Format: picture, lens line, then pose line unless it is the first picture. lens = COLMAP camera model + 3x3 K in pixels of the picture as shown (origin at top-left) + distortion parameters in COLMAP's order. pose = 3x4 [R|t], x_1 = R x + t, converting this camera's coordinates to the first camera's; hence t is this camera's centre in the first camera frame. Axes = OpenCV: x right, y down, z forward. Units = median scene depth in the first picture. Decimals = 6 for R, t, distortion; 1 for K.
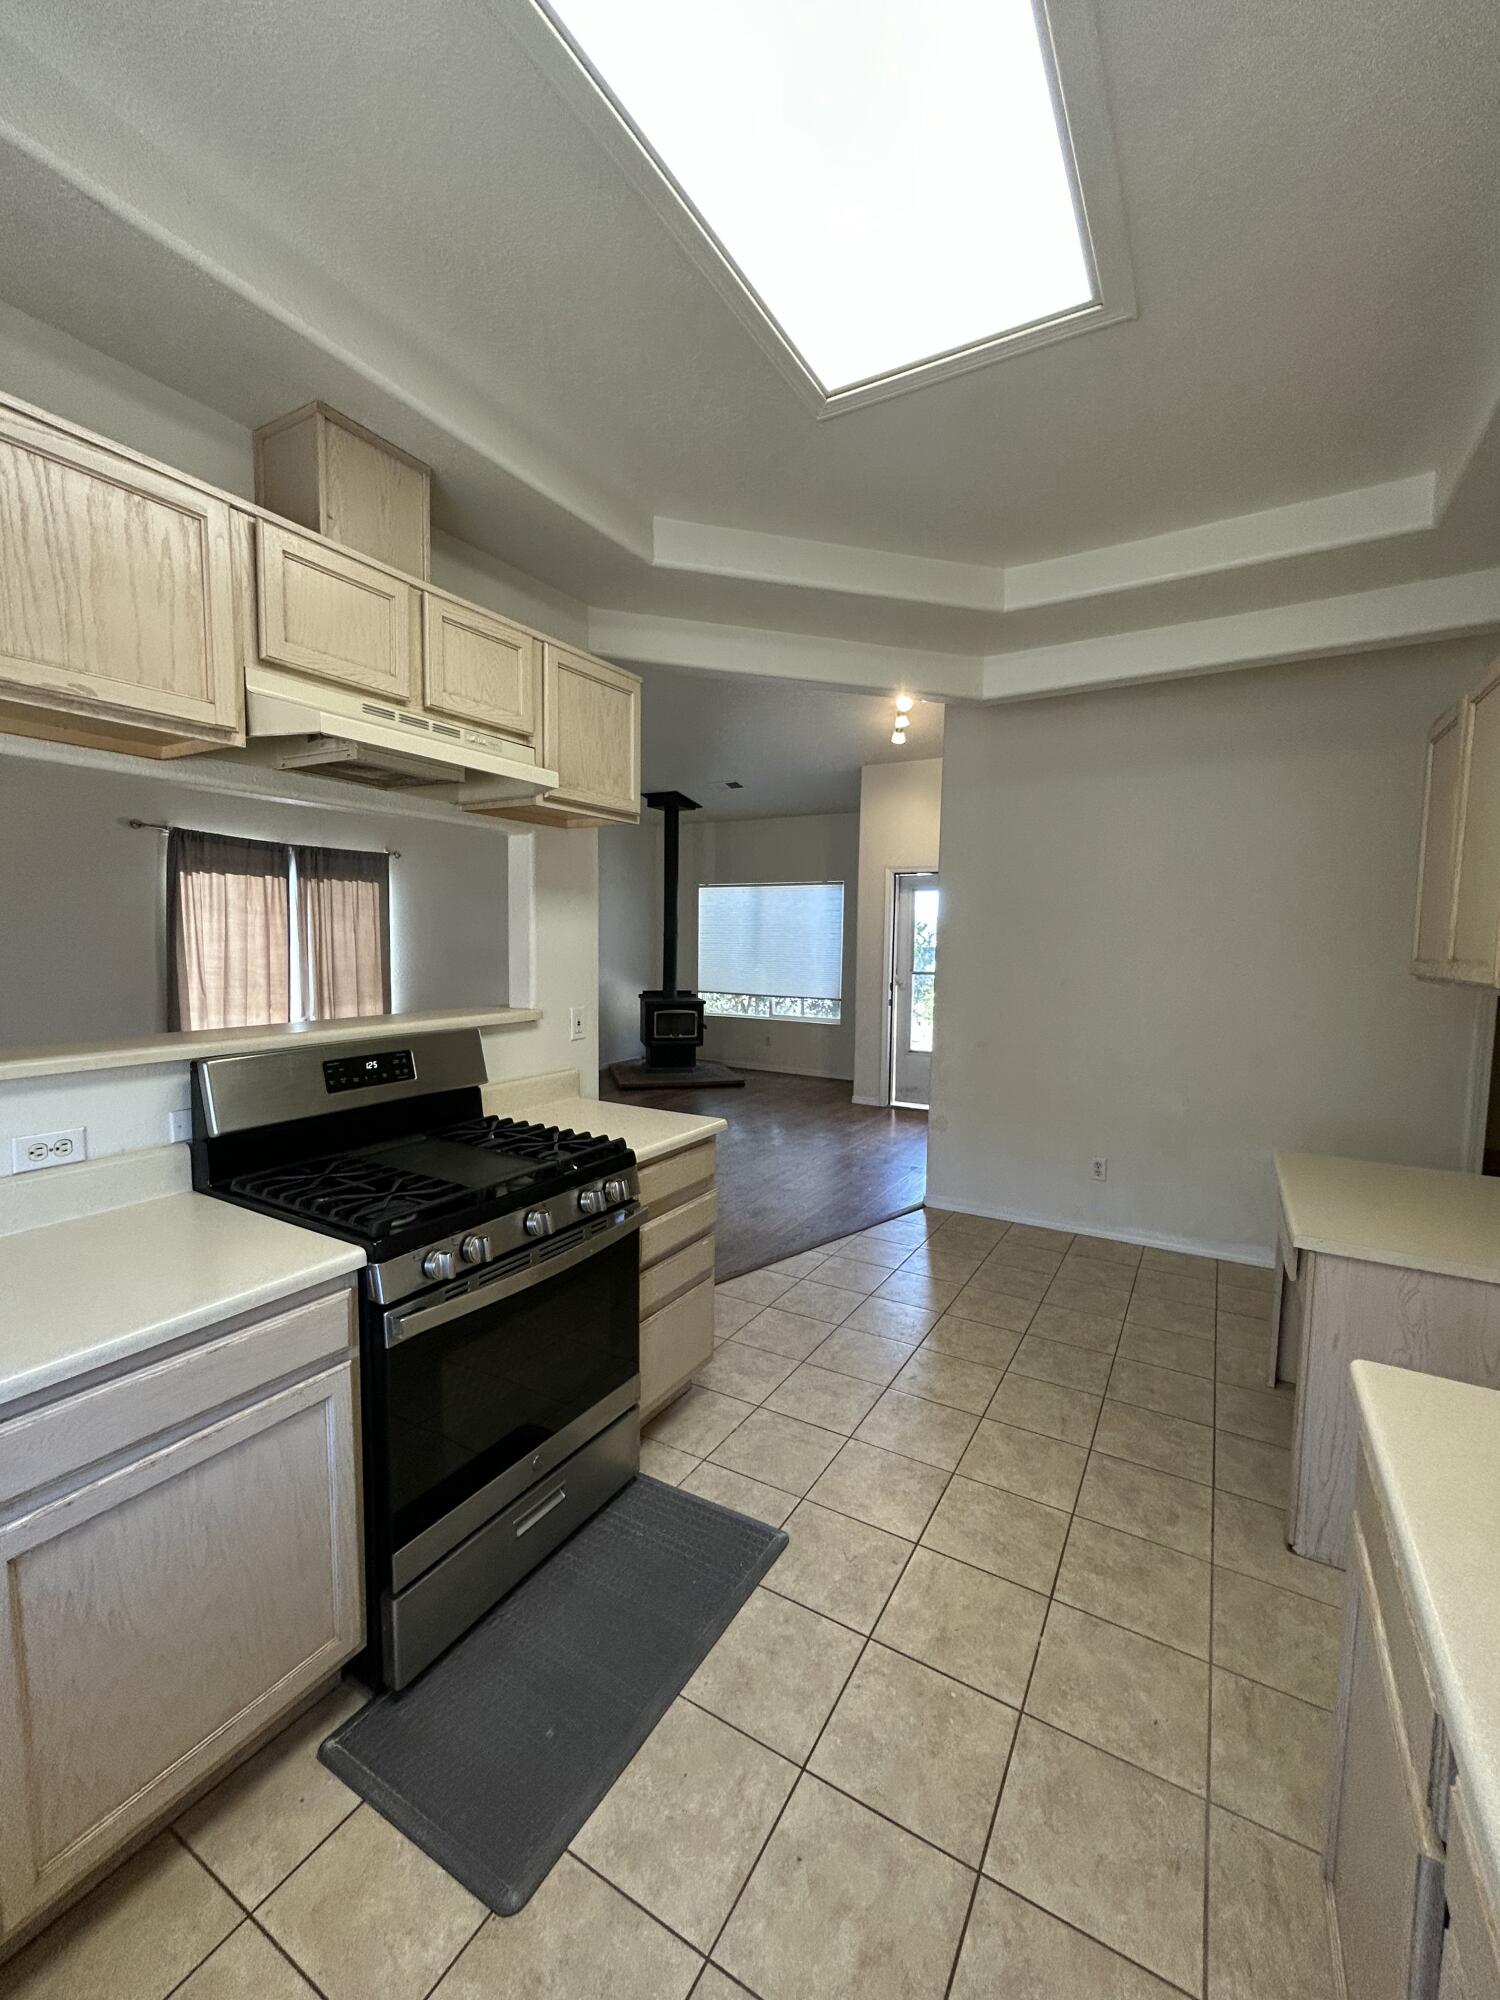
lens RADIAL K [[806.5, 0, 750.0], [0, 806.5, 1000.0], [0, 0, 1]] dist [0.000426, 0.000115]
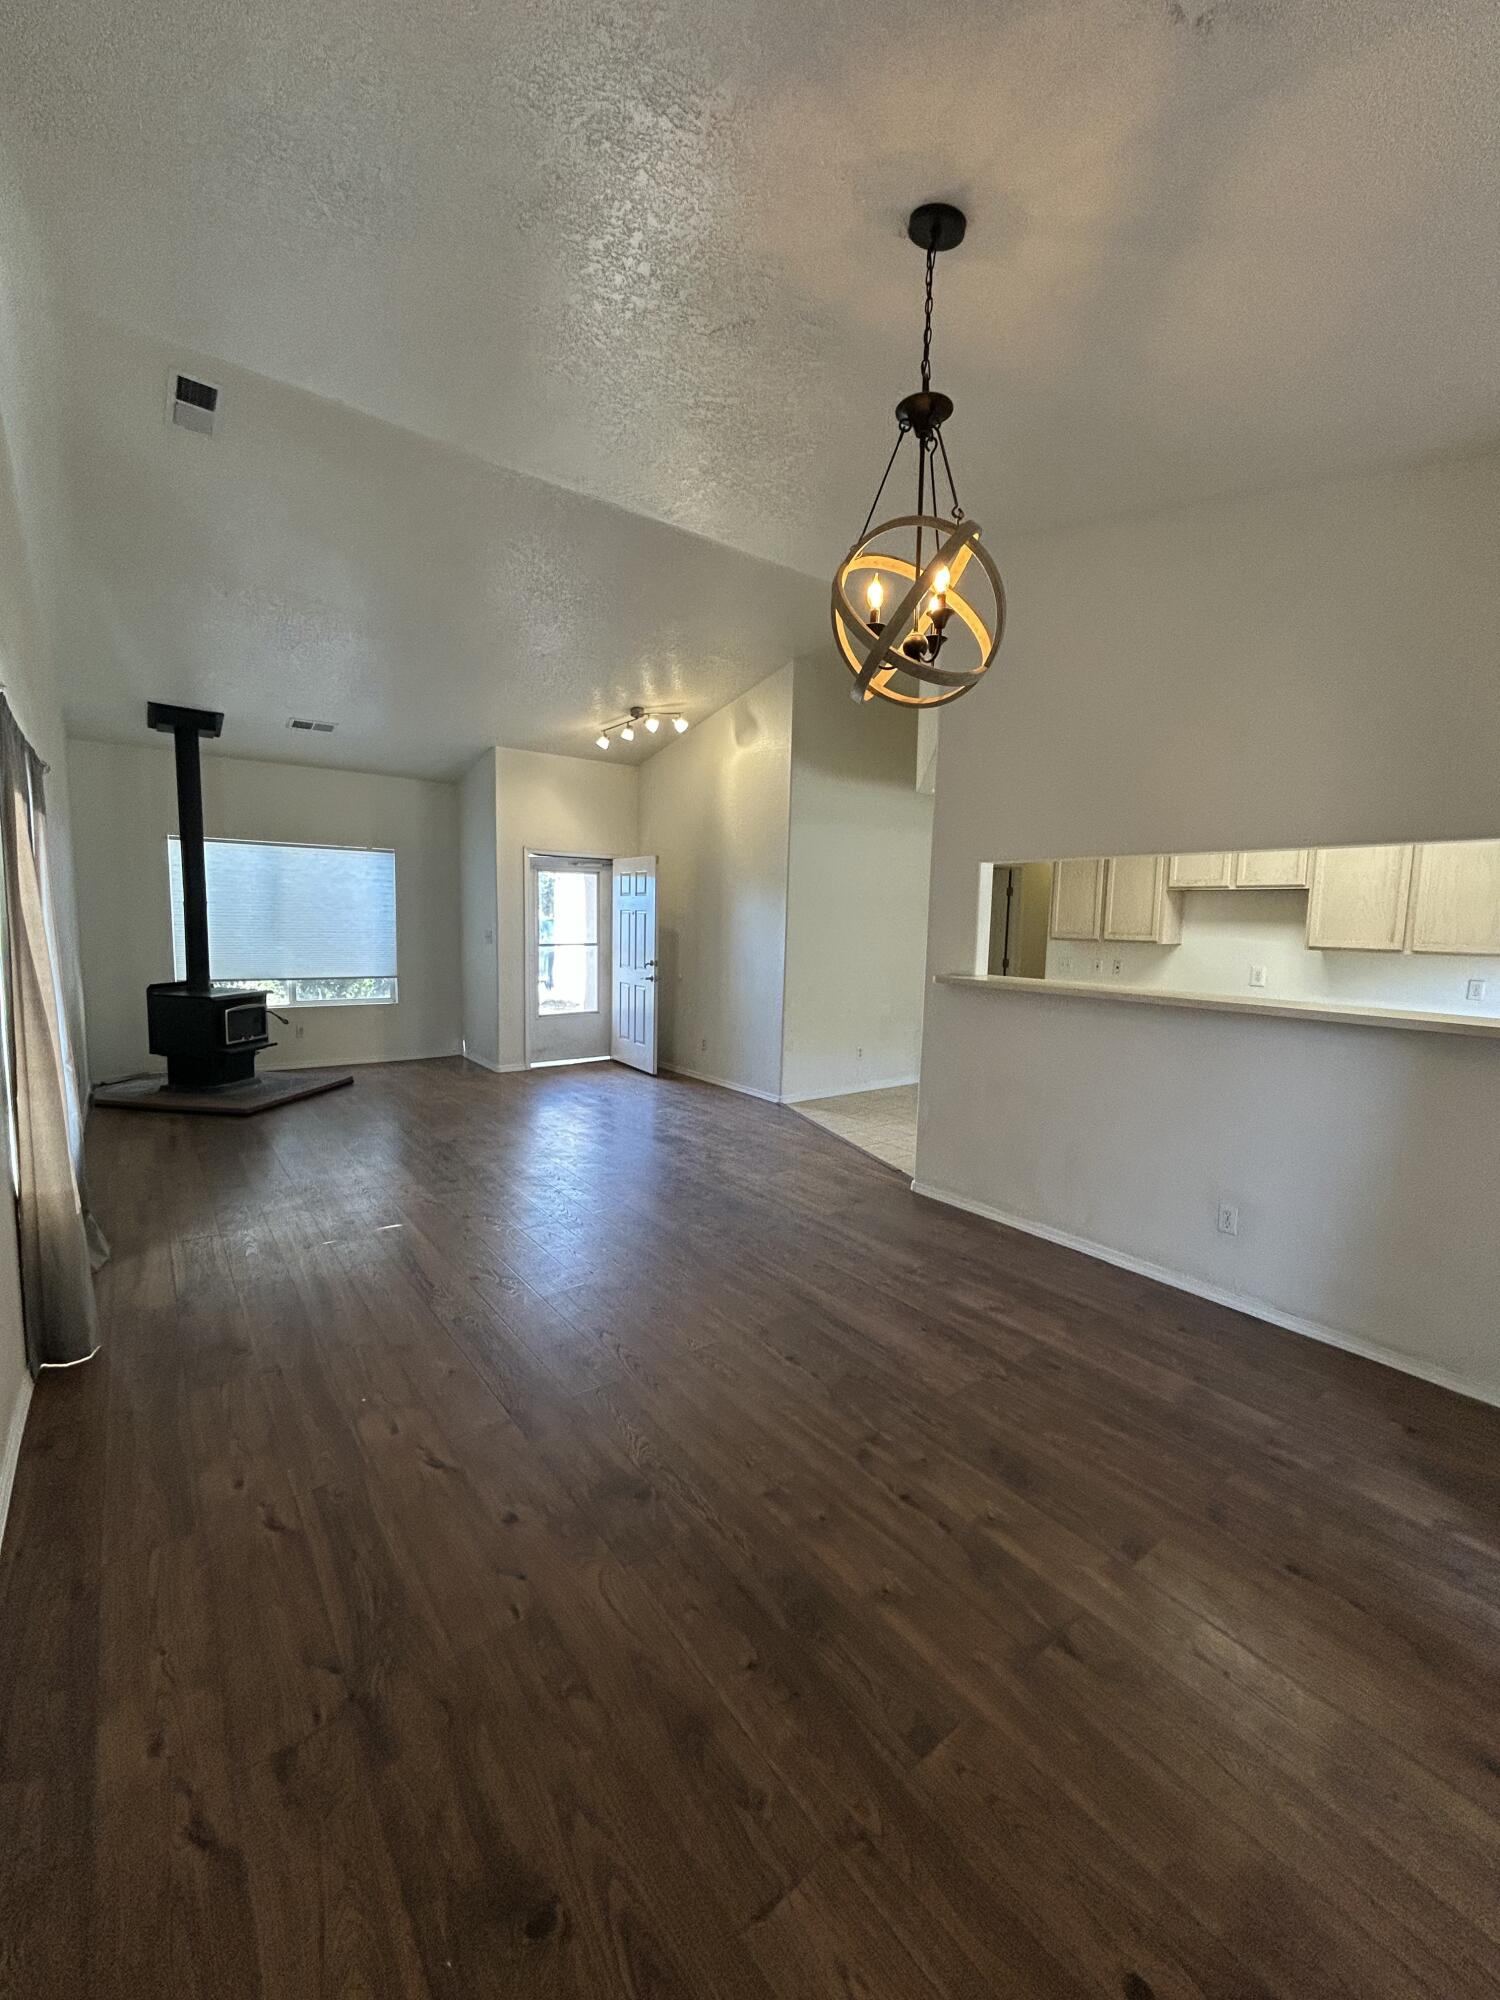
lens RADIAL K [[806.5, 0, 750.0], [0, 806.5, 1000.0], [0, 0, 1]] dist [0.000426, 0.000115]
pose [[0.391570, -0.094888, 0.915243, -0.839144], [0.051981, 0.995361, 0.080955, -0.040282], [-0.918679, 0.015876, 0.394686, 0.356687]]
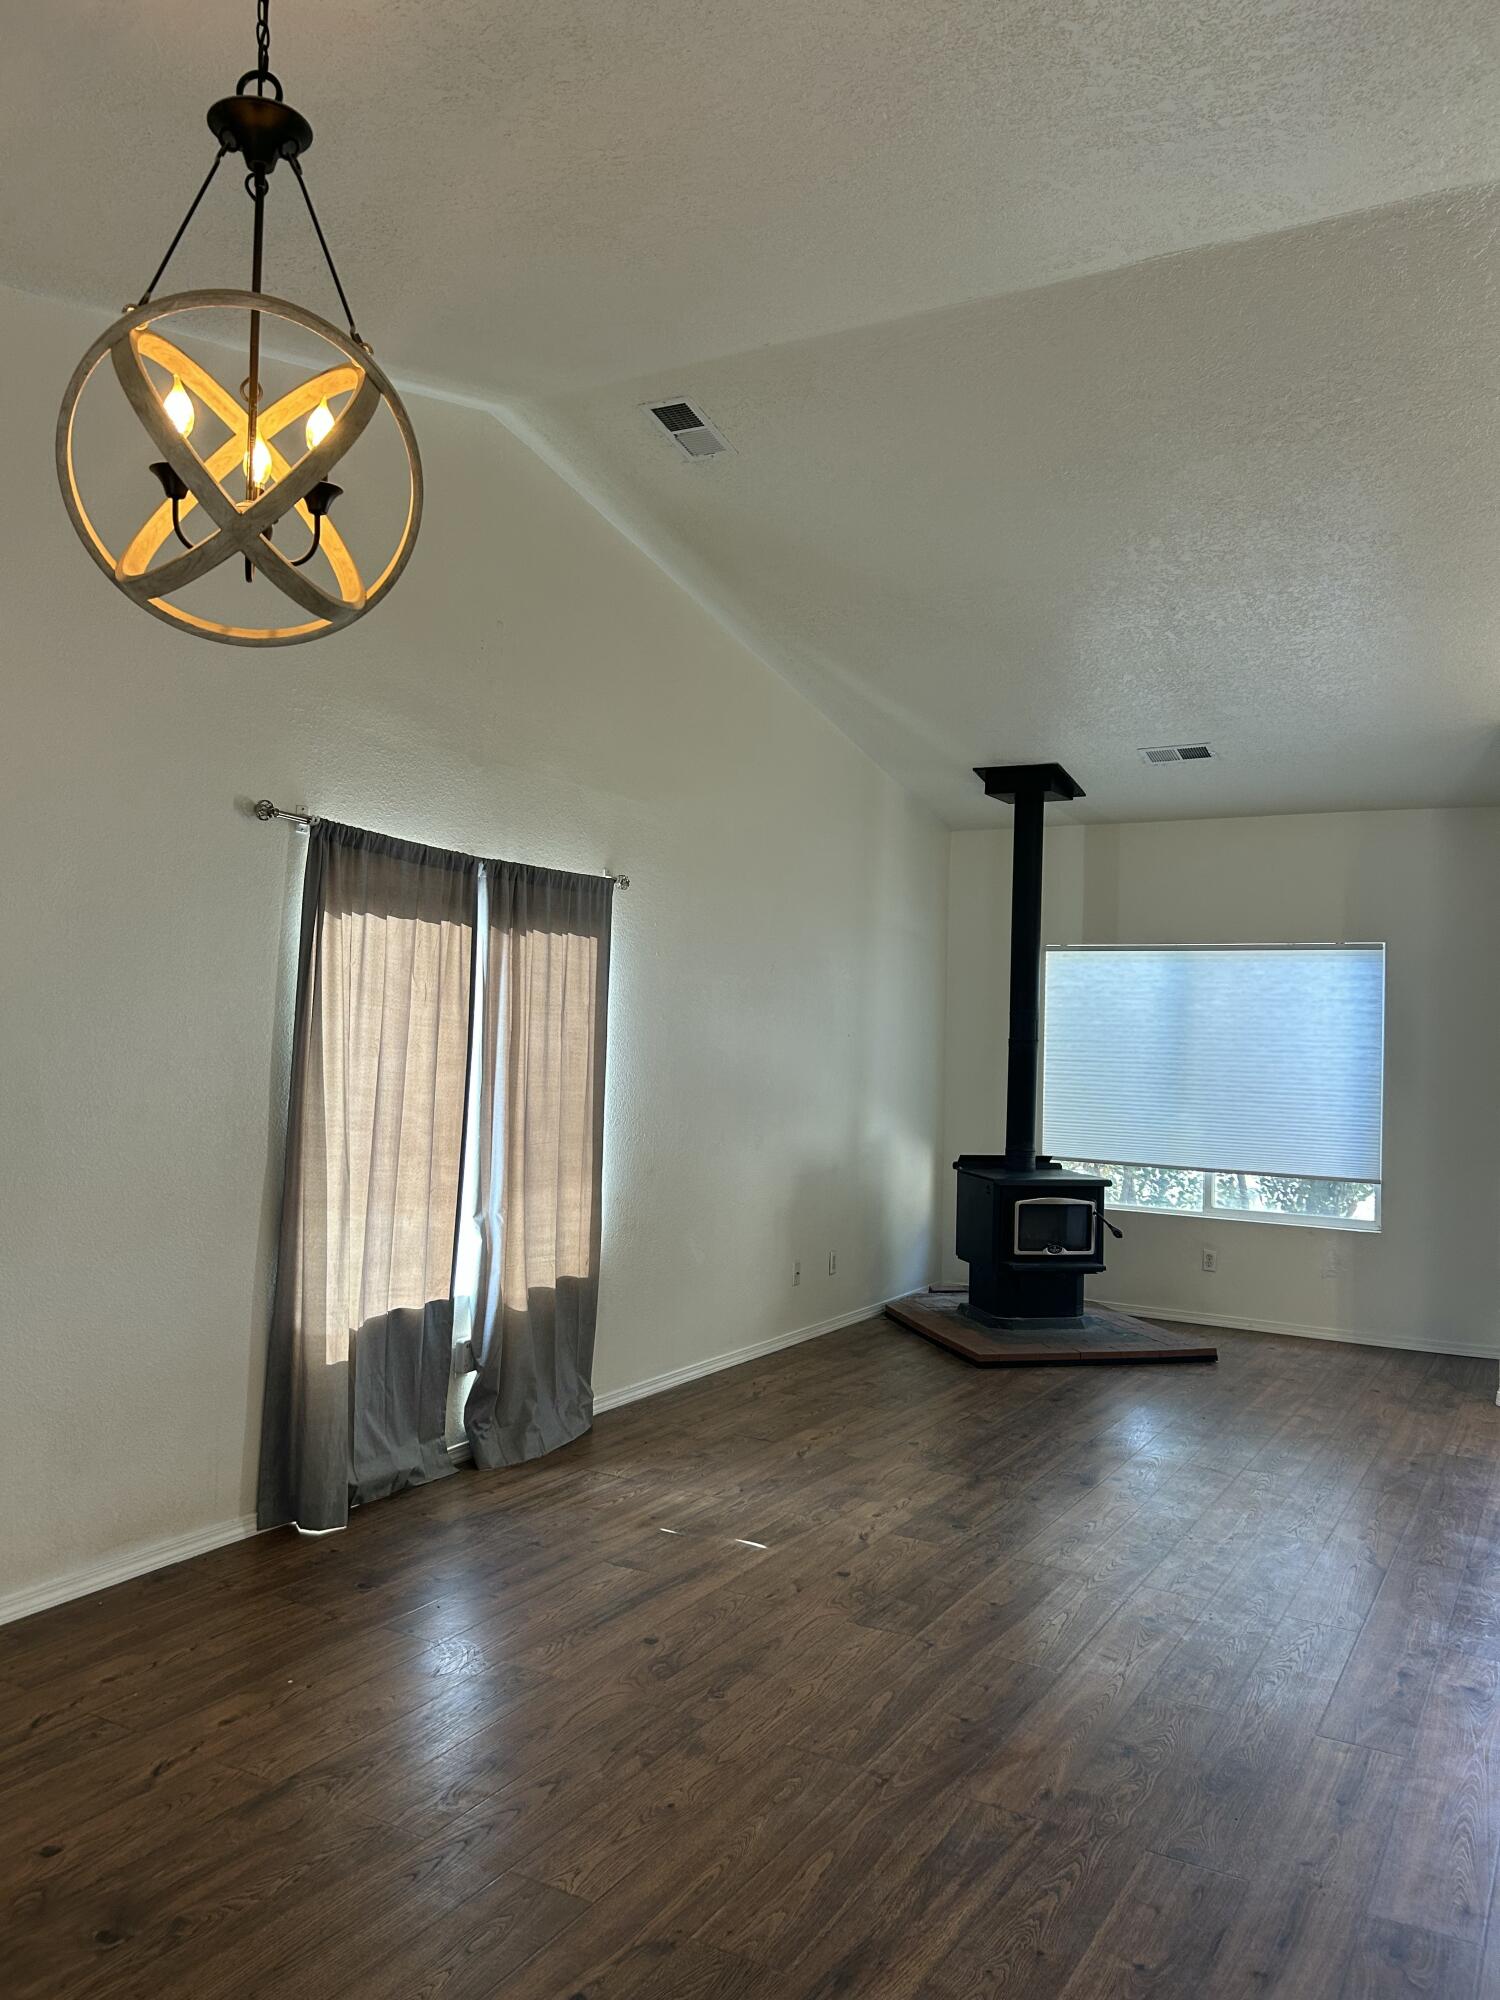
lens RADIAL K [[1505.6, 0, 750.0], [0, 1505.6, 1000.0], [0, 0, 1]] dist [0.012278, 0.008240]
pose [[0.999855, 0.016238, 0.005100, -0.396196], [-0.015655, 0.994978, -0.098863, -0.019817], [-0.006680, 0.098769, 0.995088, 0.103817]]
